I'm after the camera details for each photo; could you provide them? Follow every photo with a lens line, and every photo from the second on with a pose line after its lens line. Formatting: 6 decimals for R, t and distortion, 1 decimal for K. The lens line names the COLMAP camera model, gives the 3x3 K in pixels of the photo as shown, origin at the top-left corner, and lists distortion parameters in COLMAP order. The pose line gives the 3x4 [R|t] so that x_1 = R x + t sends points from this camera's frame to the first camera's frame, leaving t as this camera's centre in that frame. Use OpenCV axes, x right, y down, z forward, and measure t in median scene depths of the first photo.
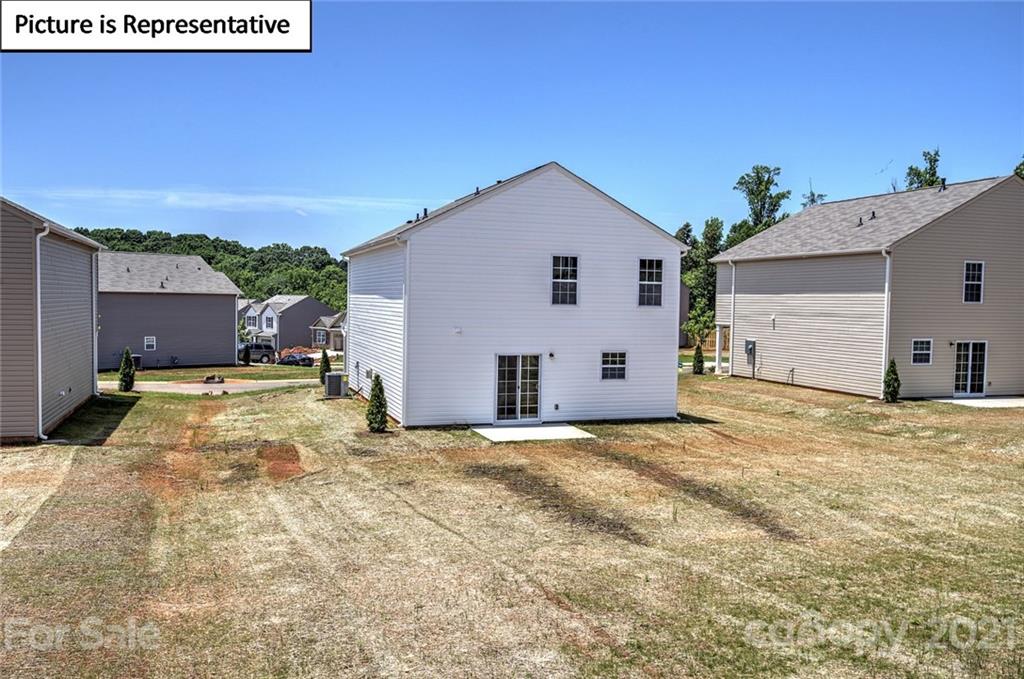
lens RADIAL K [[840.1, 0, 514.0], [0, 840.1, 340.0], [0, 0, 1]] dist [-0.019886, -0.007928]
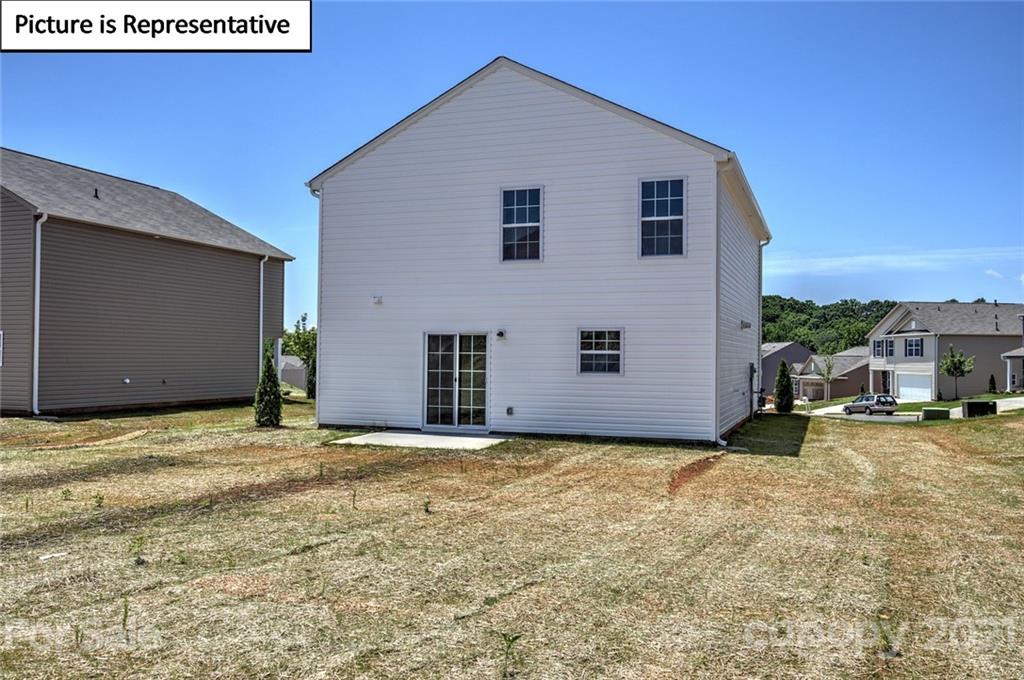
lens RADIAL K [[840.1, 0, 512.6], [0, 840.1, 341.9], [0, 0, 1]] dist [-0.019886, -0.007928]
pose [[0.775146, -0.020035, -0.631464, 0.479974], [-0.025989, 0.997640, -0.063556, 0.066969], [0.631247, 0.065677, 0.772796, 0.472248]]
